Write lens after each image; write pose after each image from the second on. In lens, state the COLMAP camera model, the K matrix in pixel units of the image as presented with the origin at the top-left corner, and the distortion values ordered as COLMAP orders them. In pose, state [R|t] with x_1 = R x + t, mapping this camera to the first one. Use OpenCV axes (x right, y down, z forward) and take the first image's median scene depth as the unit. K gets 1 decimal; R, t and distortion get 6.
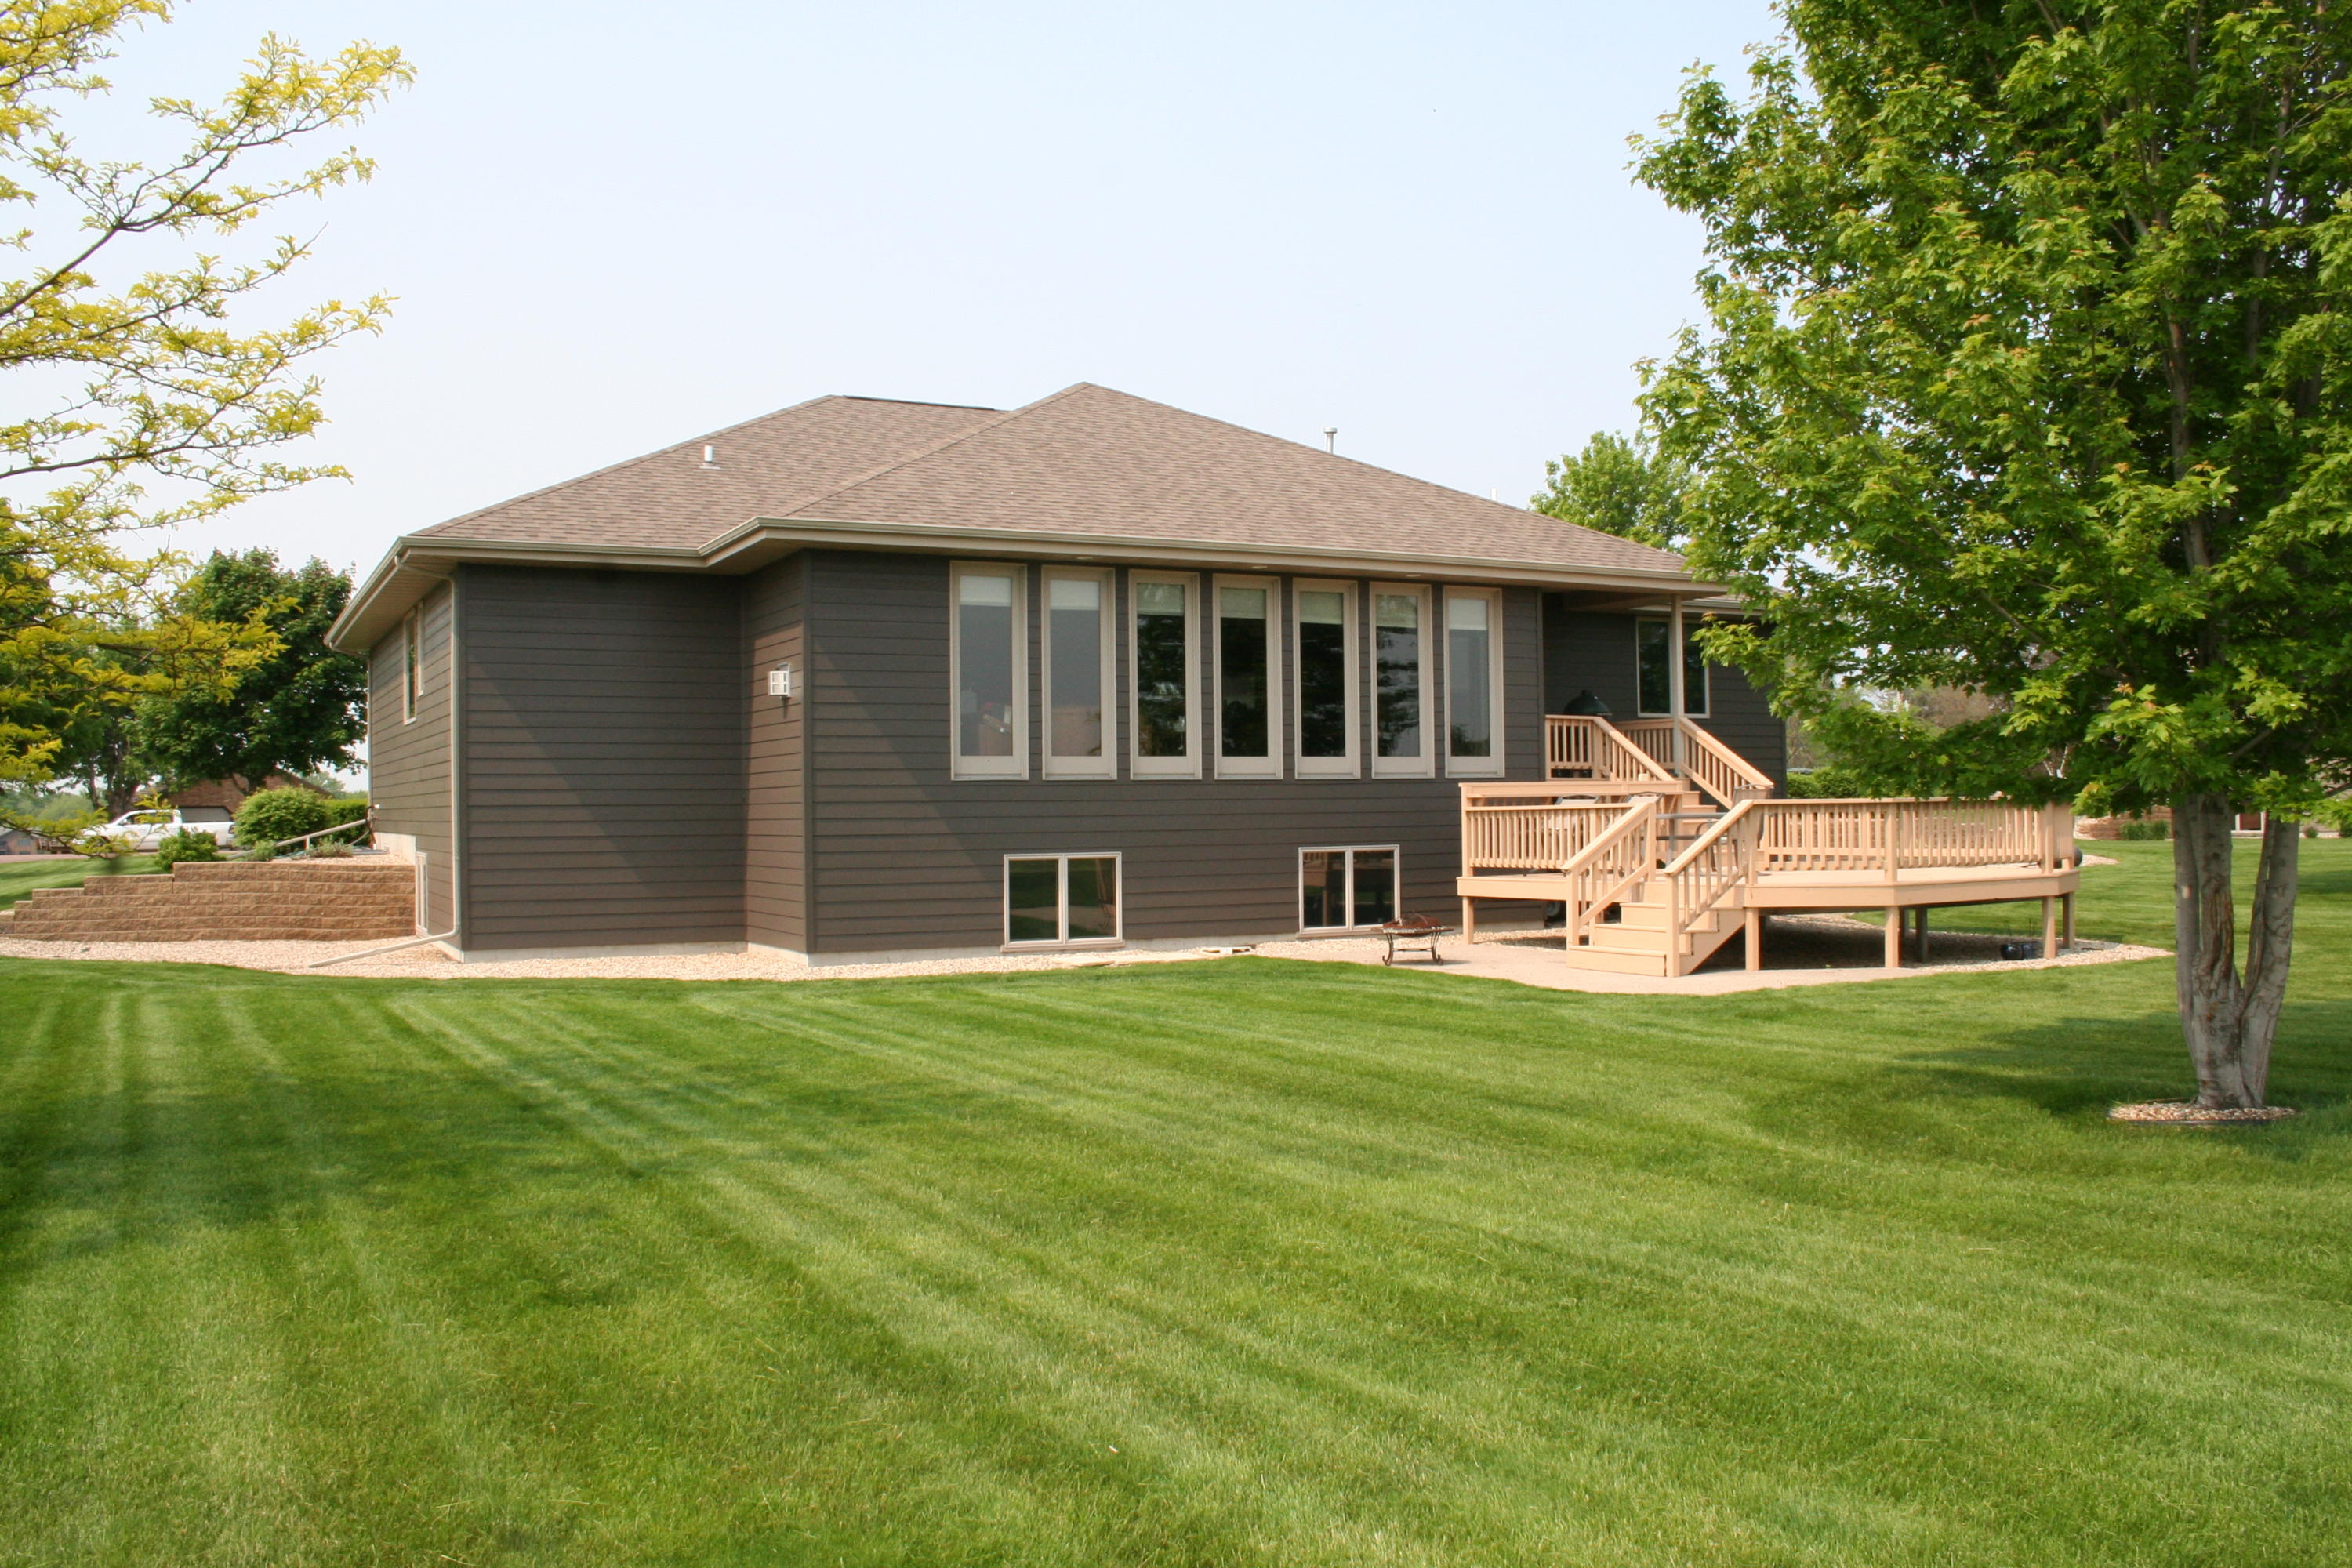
lens RADIAL K [[1963.0, 0, 1200.5], [0, 1963.0, 779.0], [0, 0, 1]] dist [-0.106071, 0.012198]
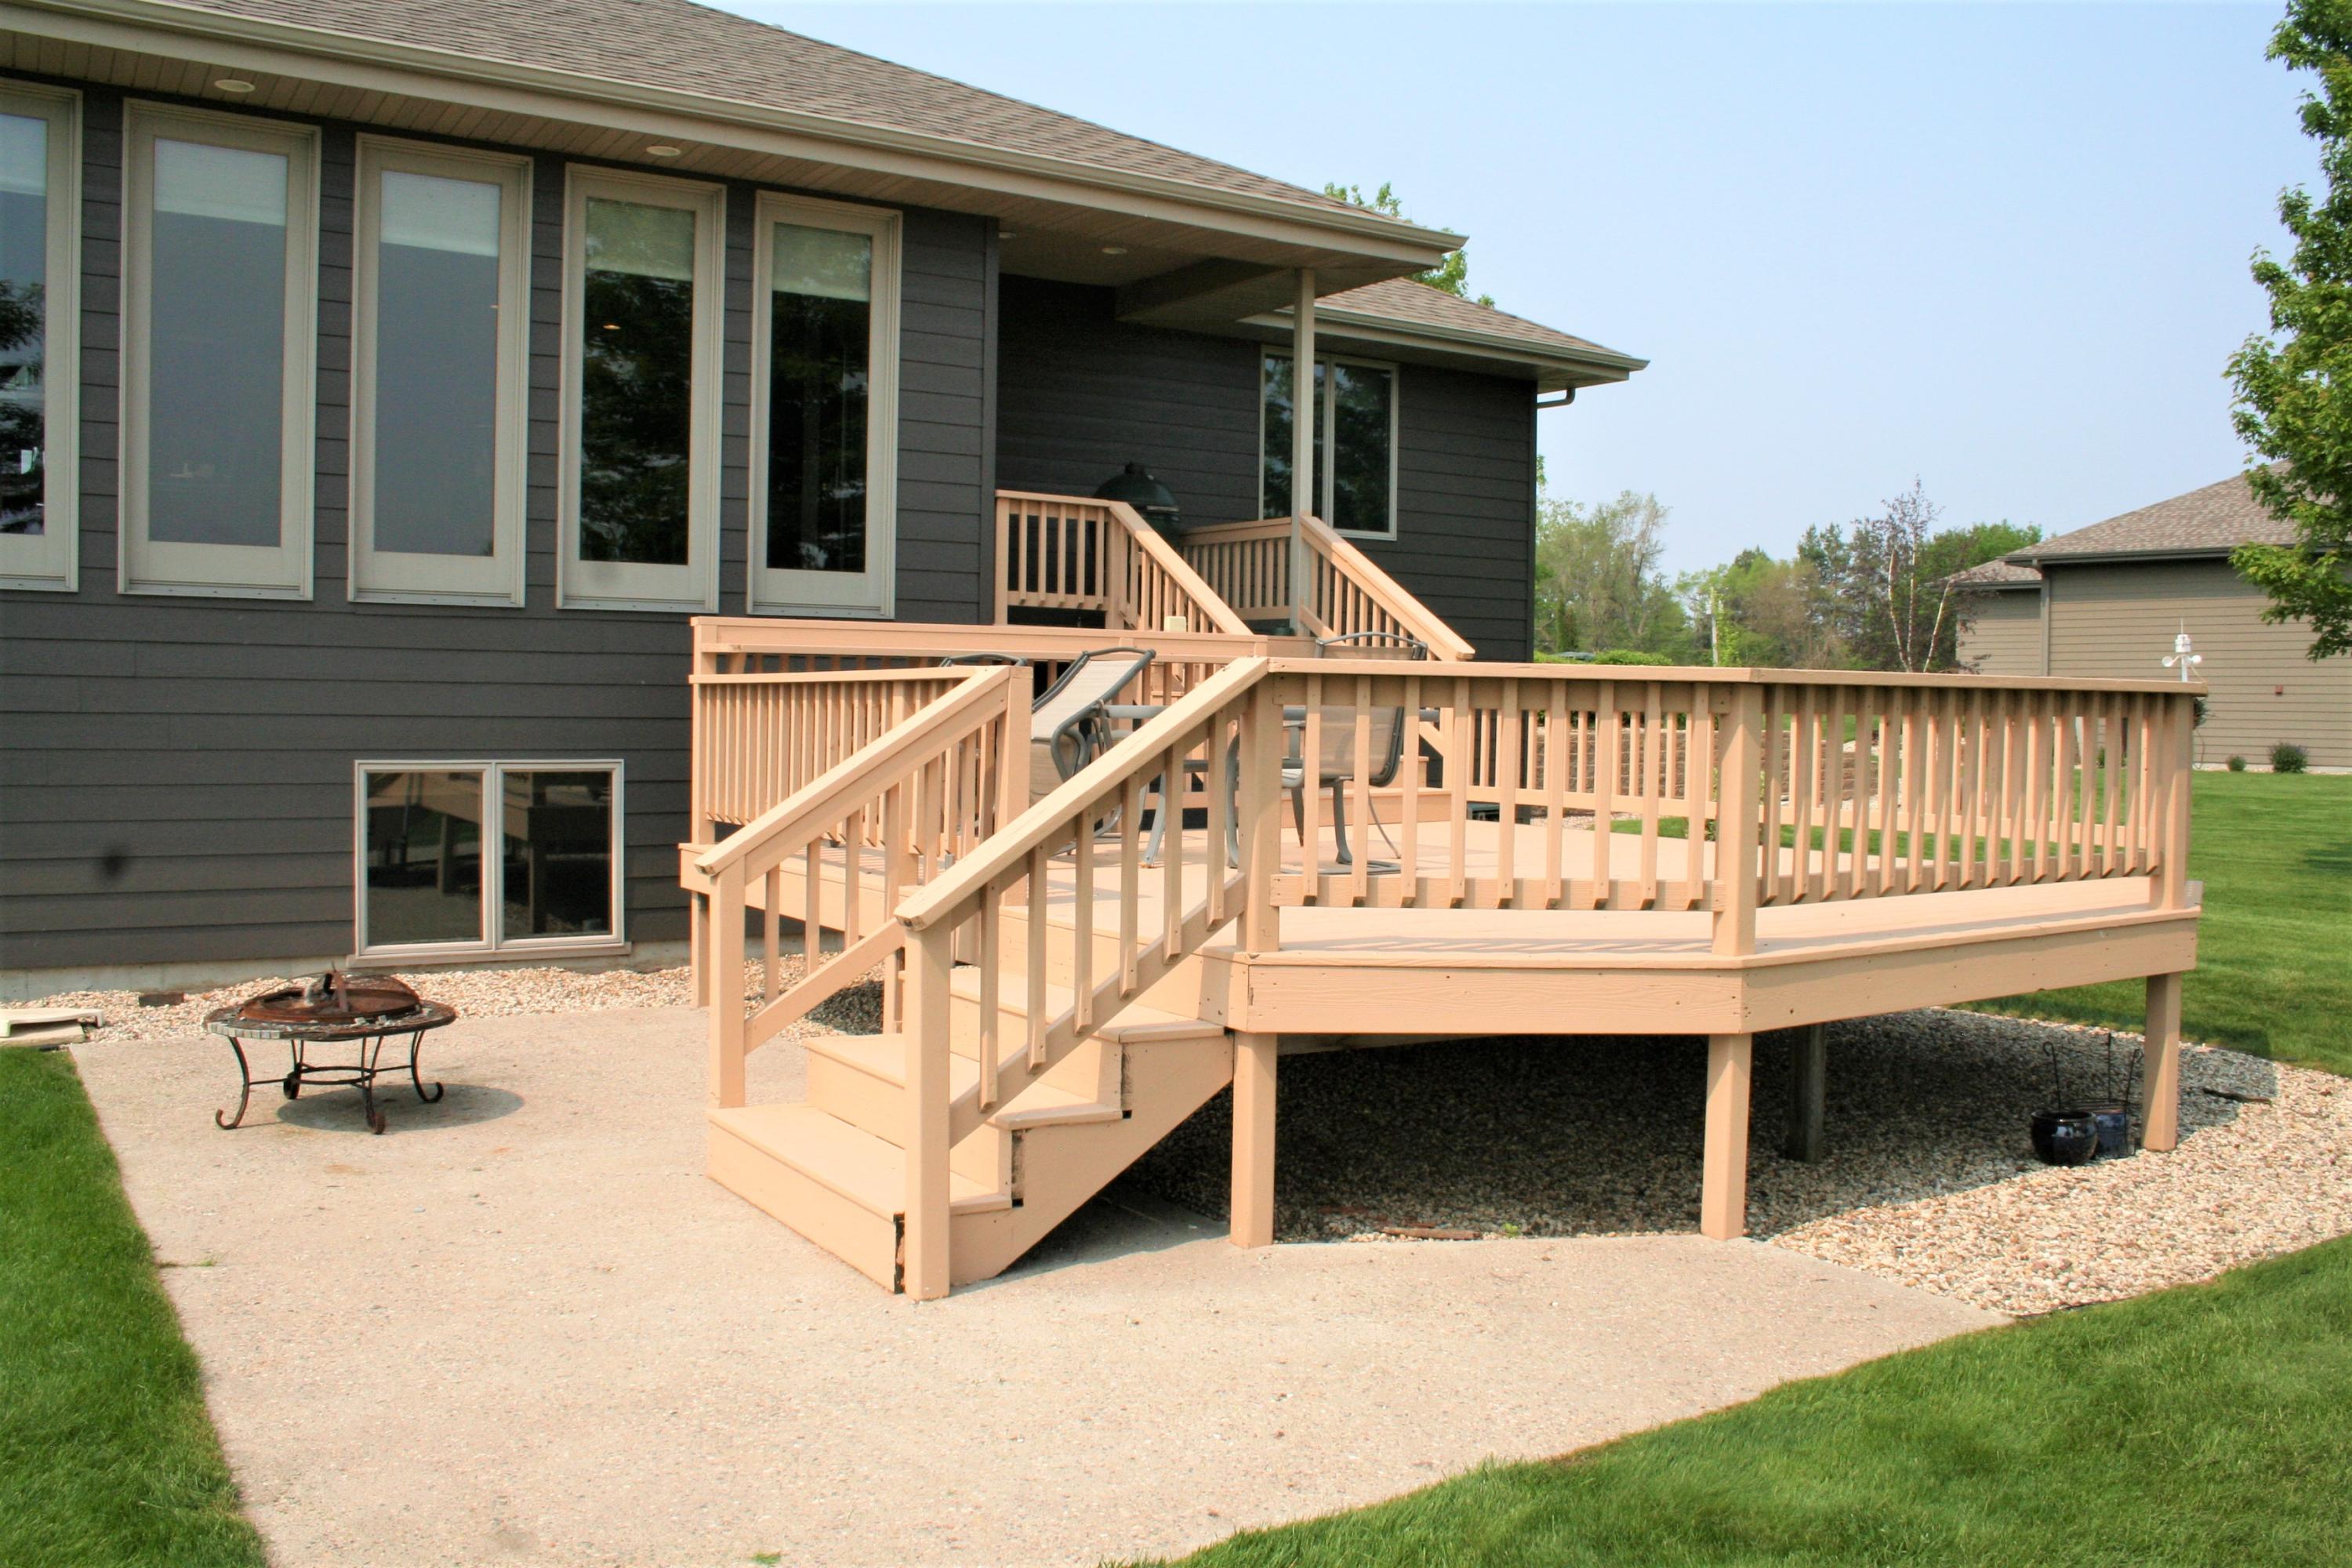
lens RADIAL K [[1963.0, 0, 1175.3], [0, 1963.0, 771.3], [0, 0, 1]] dist [-0.106071, 0.012198]
pose [[0.996270, 0.027202, 0.081896, 0.204656], [-0.031382, 0.998246, 0.050193, 0.010950], [-0.080387, -0.052576, 0.995376, 0.590101]]
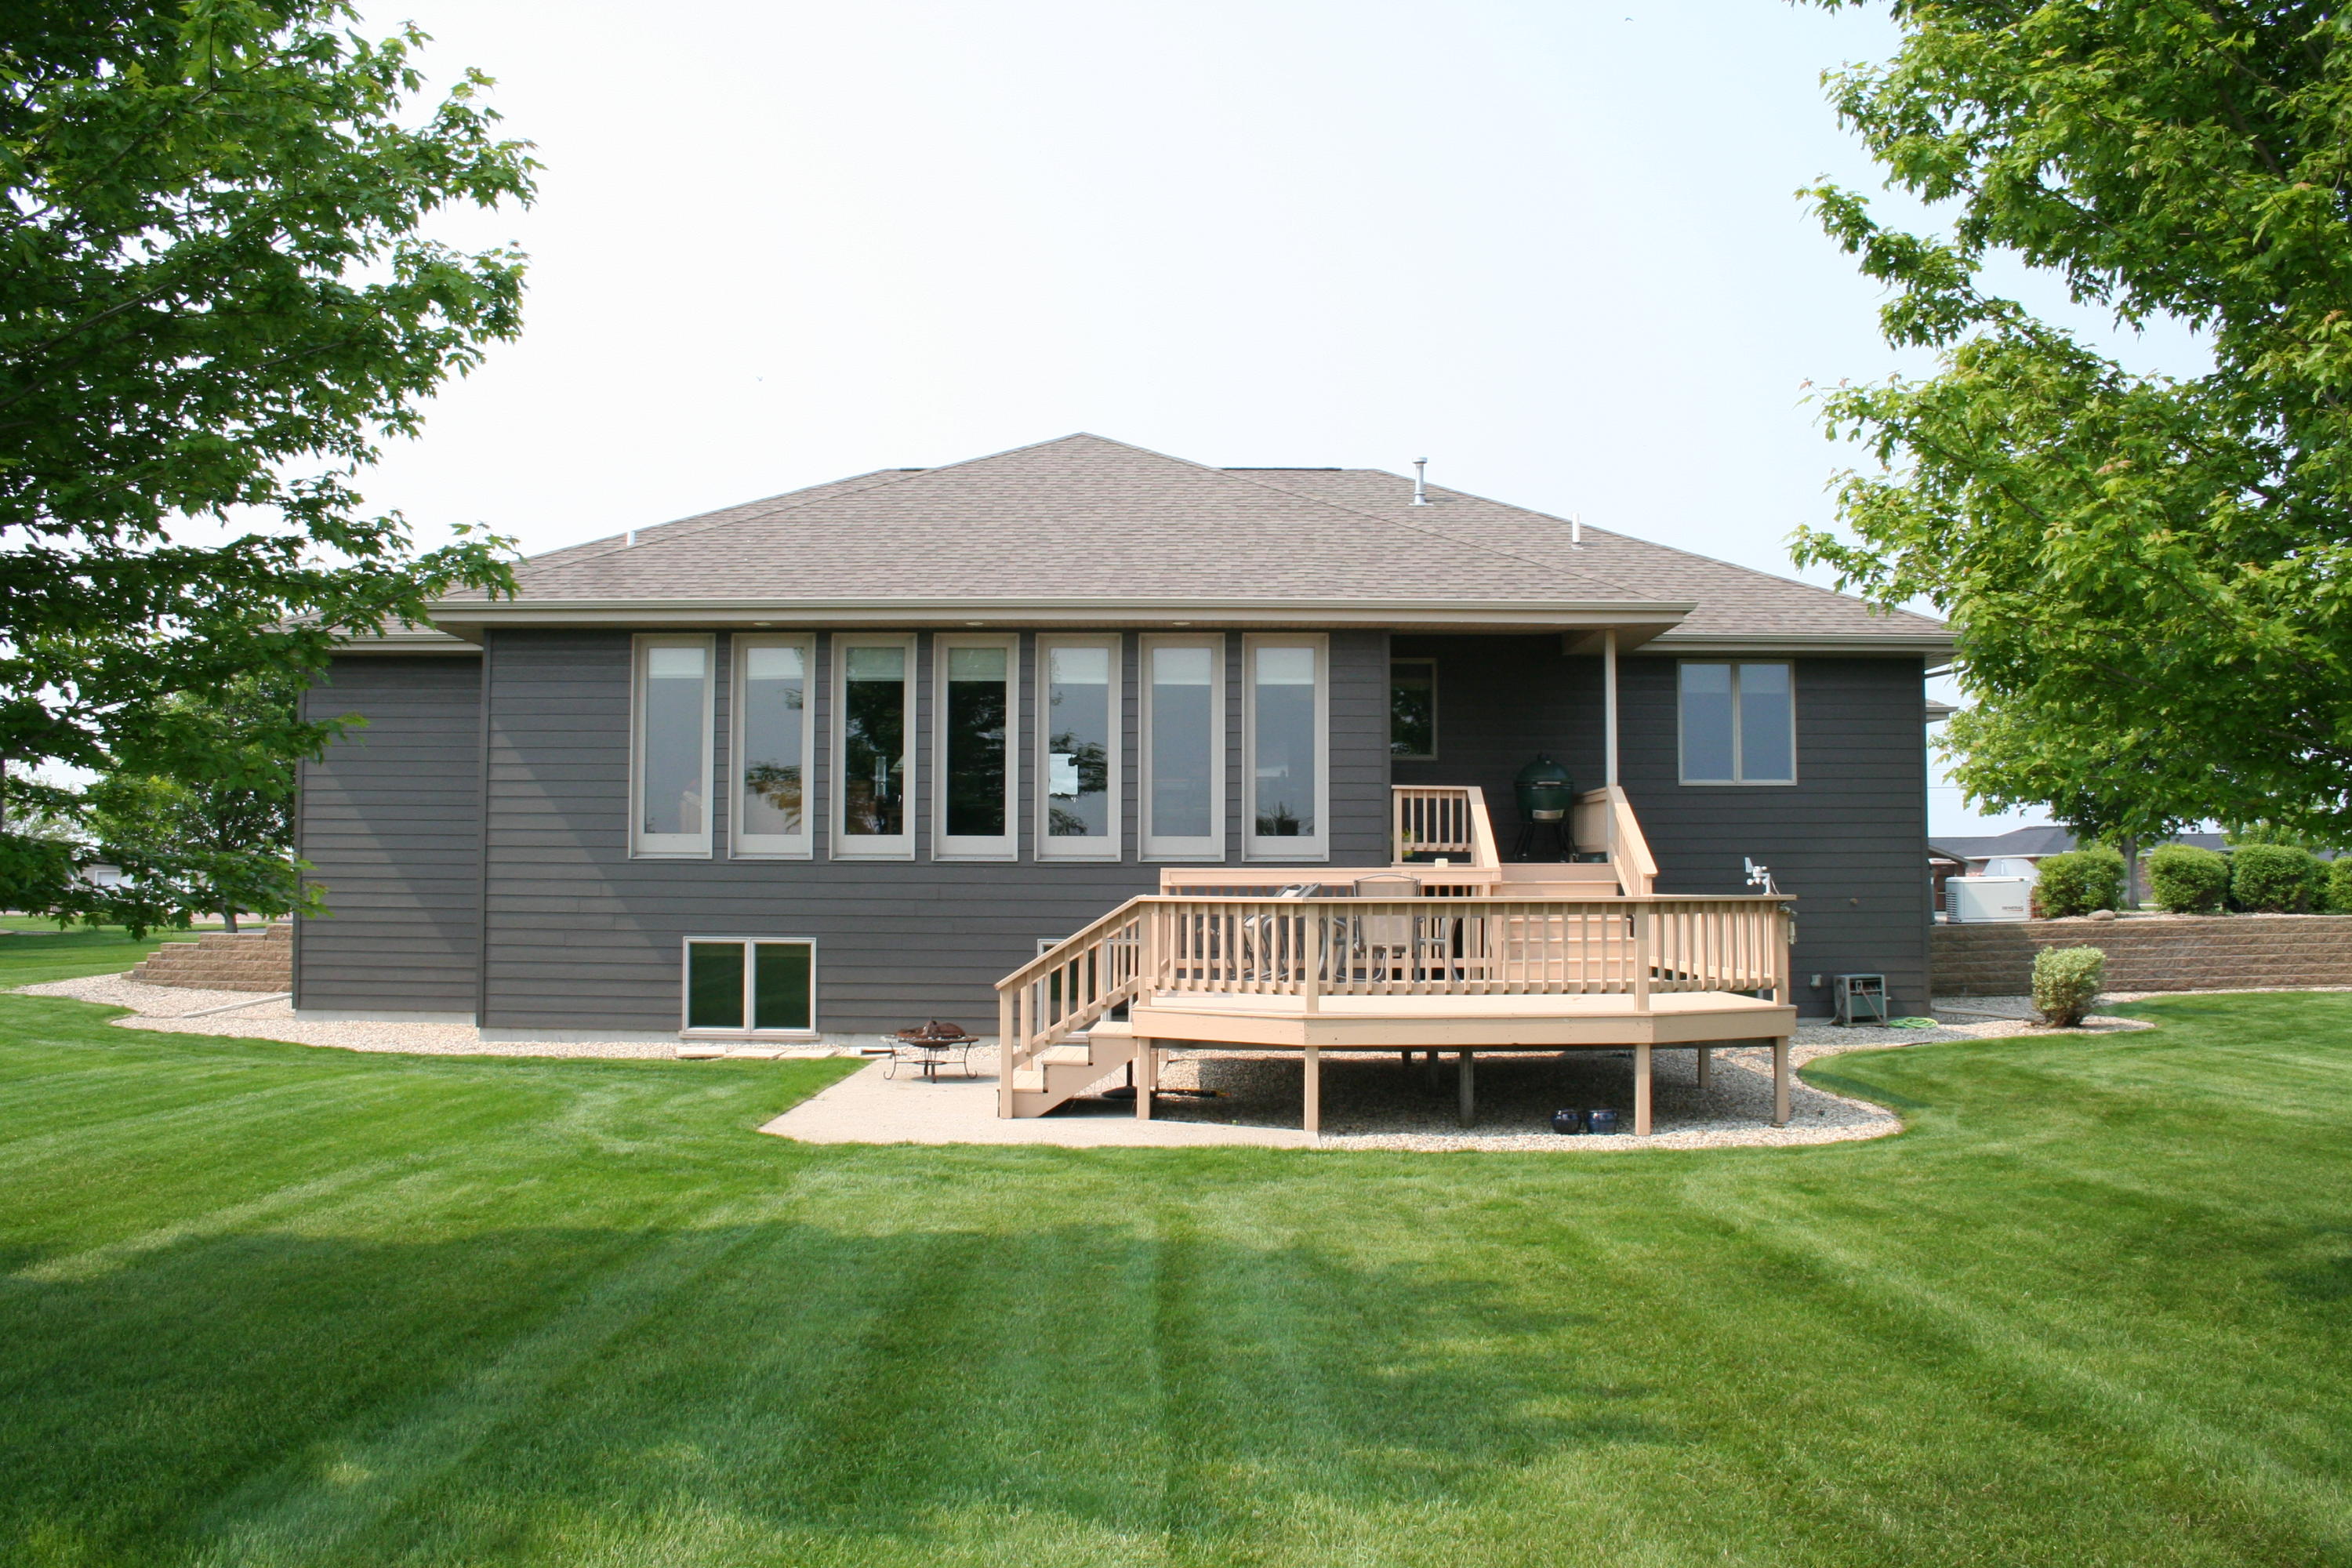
lens RADIAL K [[1963.0, 0, 1168.0], [0, 1963.0, 774.4], [0, 0, 1]] dist [-0.106071, 0.012198]
pose [[0.867326, -0.013965, -0.497545, 0.561839], [-0.007693, 0.999111, -0.041454, -0.002953], [0.497682, 0.039782, 0.866447, 0.279608]]
